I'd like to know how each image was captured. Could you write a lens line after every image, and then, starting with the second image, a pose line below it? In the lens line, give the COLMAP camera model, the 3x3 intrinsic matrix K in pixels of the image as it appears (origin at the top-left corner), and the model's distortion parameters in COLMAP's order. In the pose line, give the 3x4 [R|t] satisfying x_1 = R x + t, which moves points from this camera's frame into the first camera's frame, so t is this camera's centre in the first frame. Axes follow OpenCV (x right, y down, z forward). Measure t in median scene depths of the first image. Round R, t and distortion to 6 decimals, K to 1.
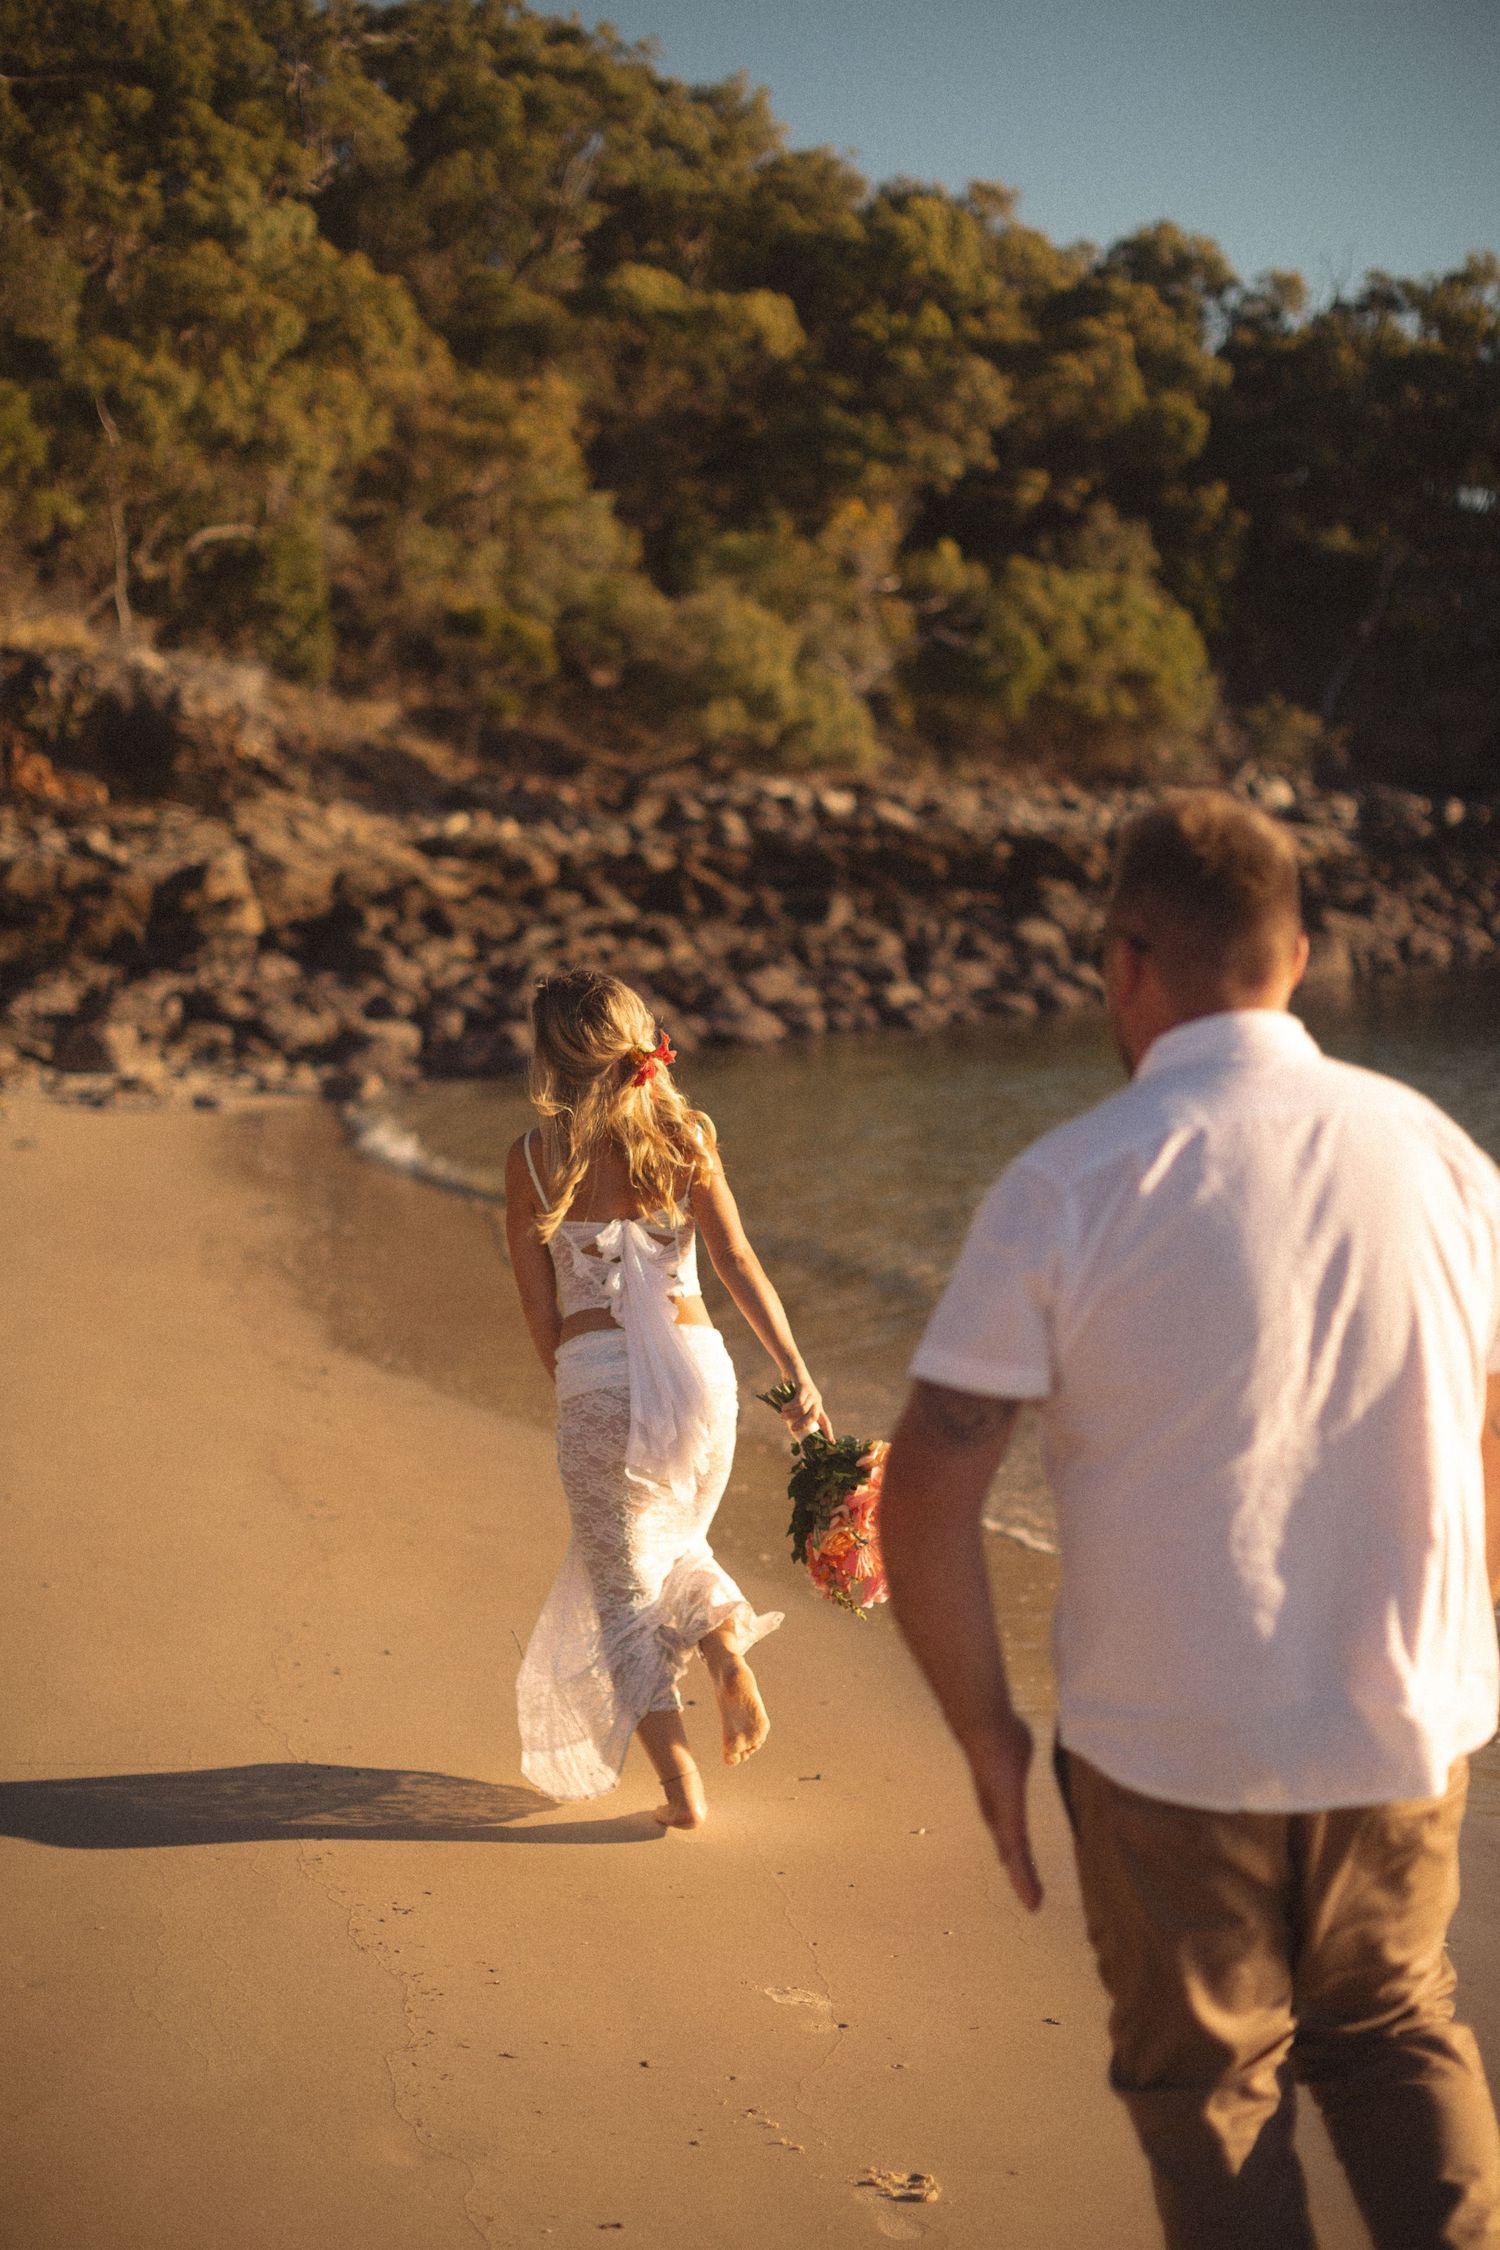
lens RADIAL K [[3202.1, 0, 736.5], [0, 3202.1, 1064.8], [0, 0, 1]] dist [-0.013564, 0.000000]
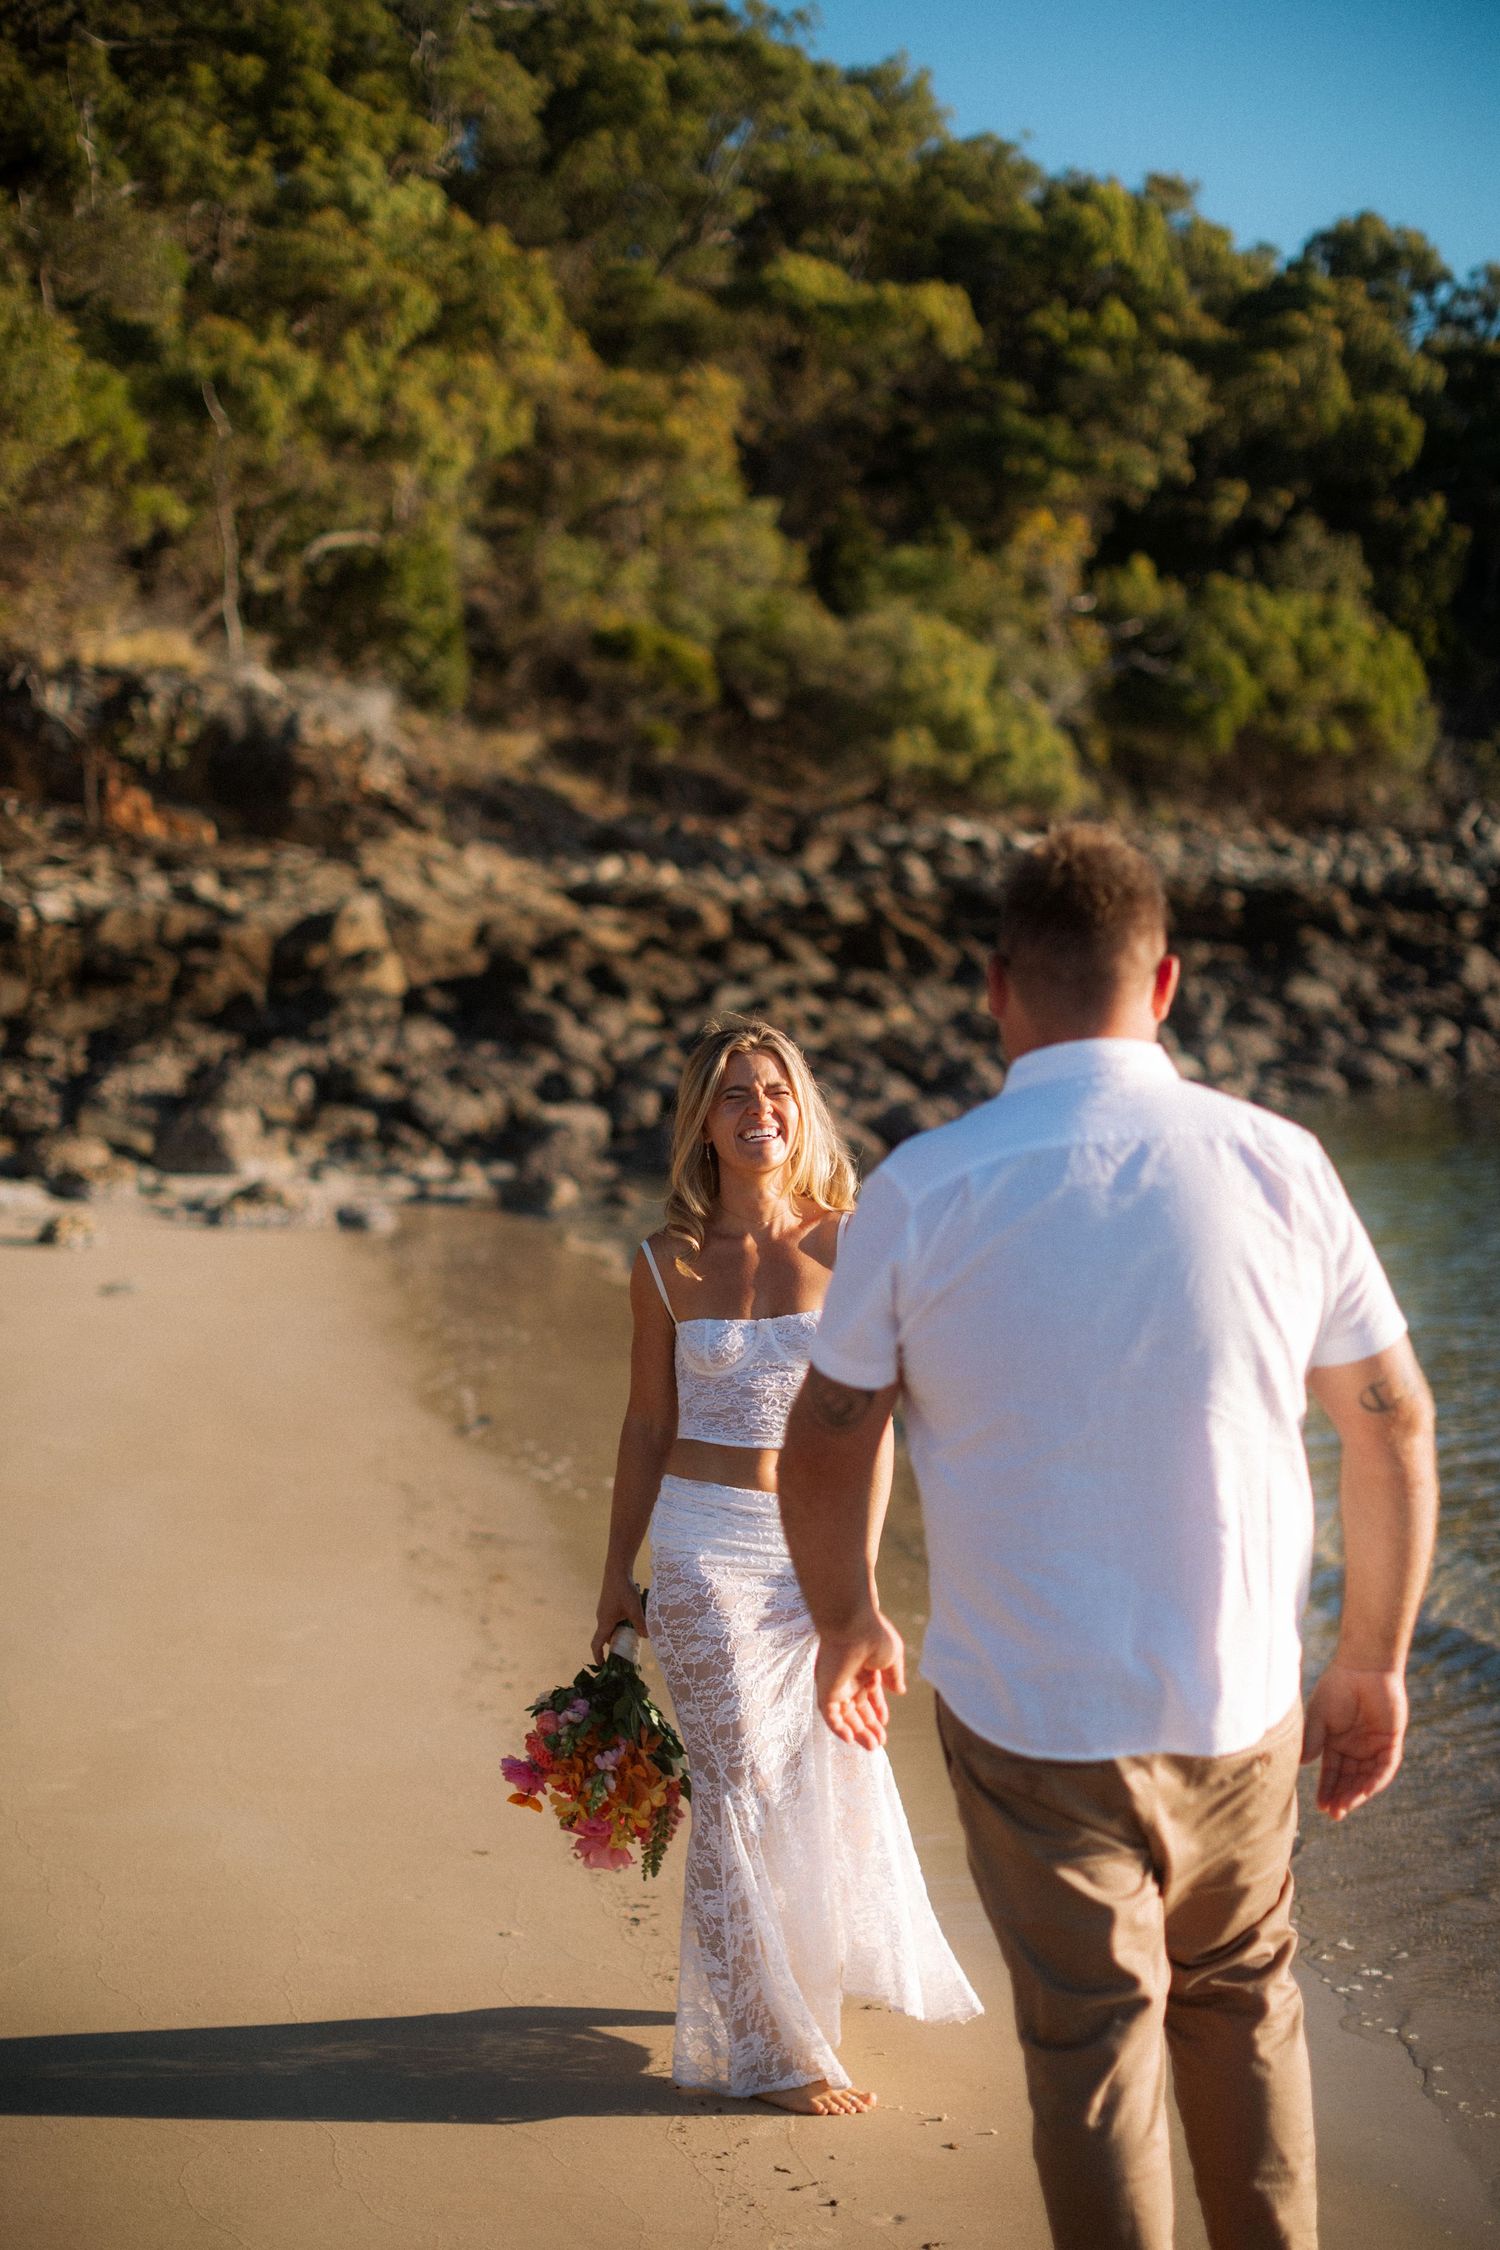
lens RADIAL K [[3202.1, 0, 736.8], [0, 3202.1, 1123.6], [0, 0, 1]] dist [-0.013564, 0.000000]
pose [[0.999557, 0.001477, -0.029740, -0.022147], [-0.001476, 0.999999, 0.000048, -0.004541], [0.029740, -0.000004, 0.999558, 0.102999]]
